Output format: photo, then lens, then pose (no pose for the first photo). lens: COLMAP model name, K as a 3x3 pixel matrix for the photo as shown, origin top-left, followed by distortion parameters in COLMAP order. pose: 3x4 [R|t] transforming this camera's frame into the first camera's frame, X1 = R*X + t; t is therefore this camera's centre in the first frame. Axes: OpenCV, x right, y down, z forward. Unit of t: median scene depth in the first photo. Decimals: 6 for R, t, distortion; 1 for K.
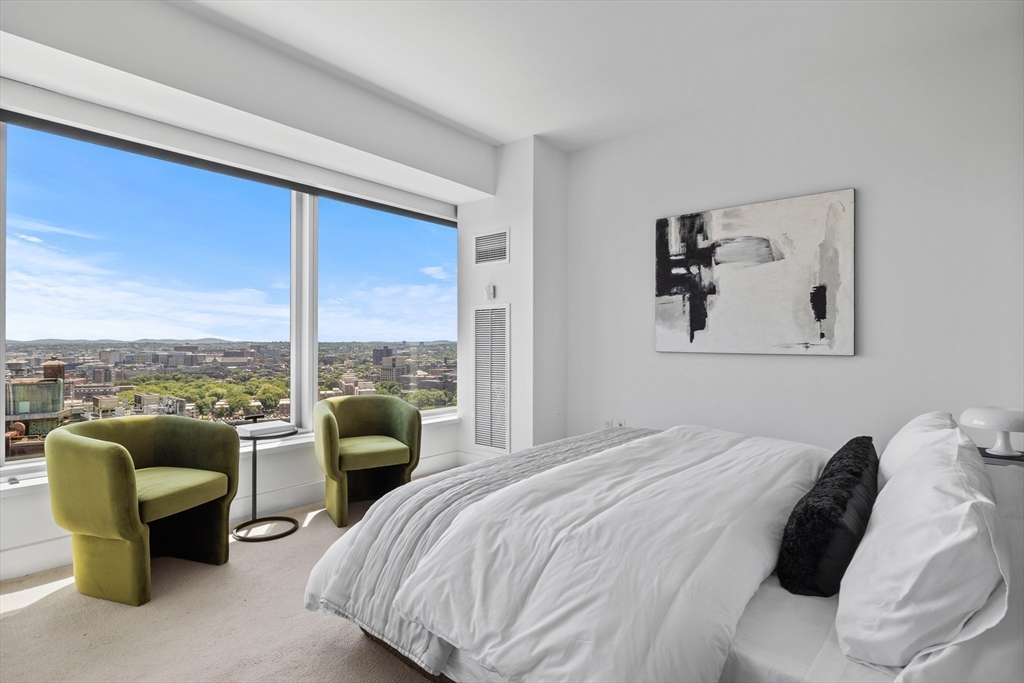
lens RADIAL K [[507.4, 0, 510.7], [0, 507.4, 337.5], [0, 0, 1]] dist [-0.003496, -0.000489]
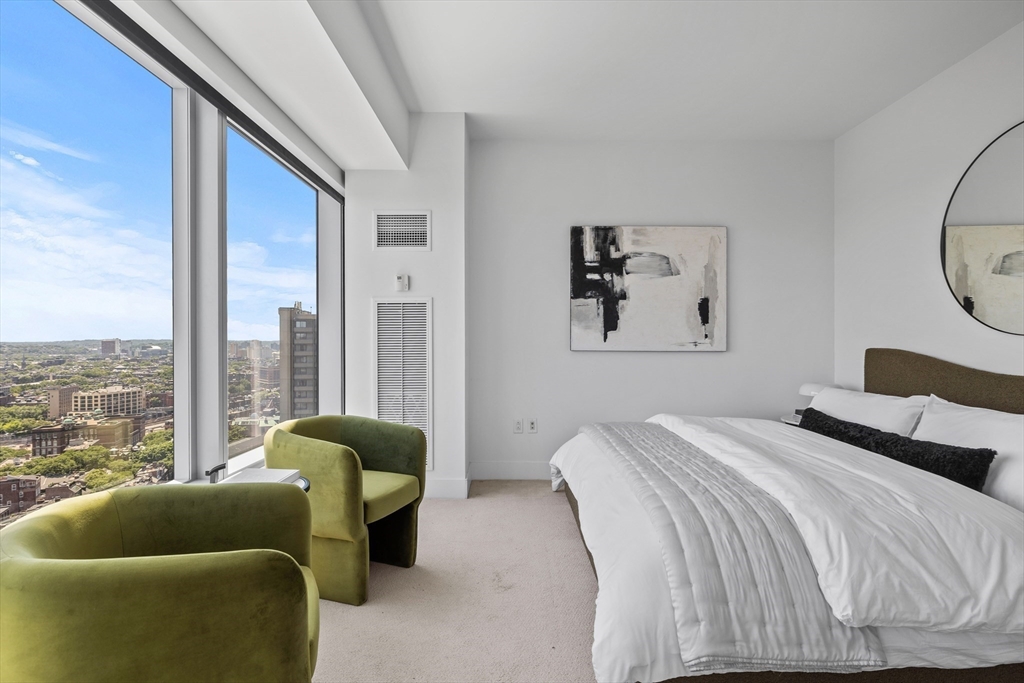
lens RADIAL K [[516.2, 0, 512.0], [0, 516.2, 341.5], [0, 0, 1]] dist [-0.002158, 0.000496]
pose [[0.763212, -0.003104, 0.646141, -0.544480], [-0.003824, 0.999949, 0.009320, -0.000691], [-0.646137, -0.009584, 0.763161, 0.270821]]
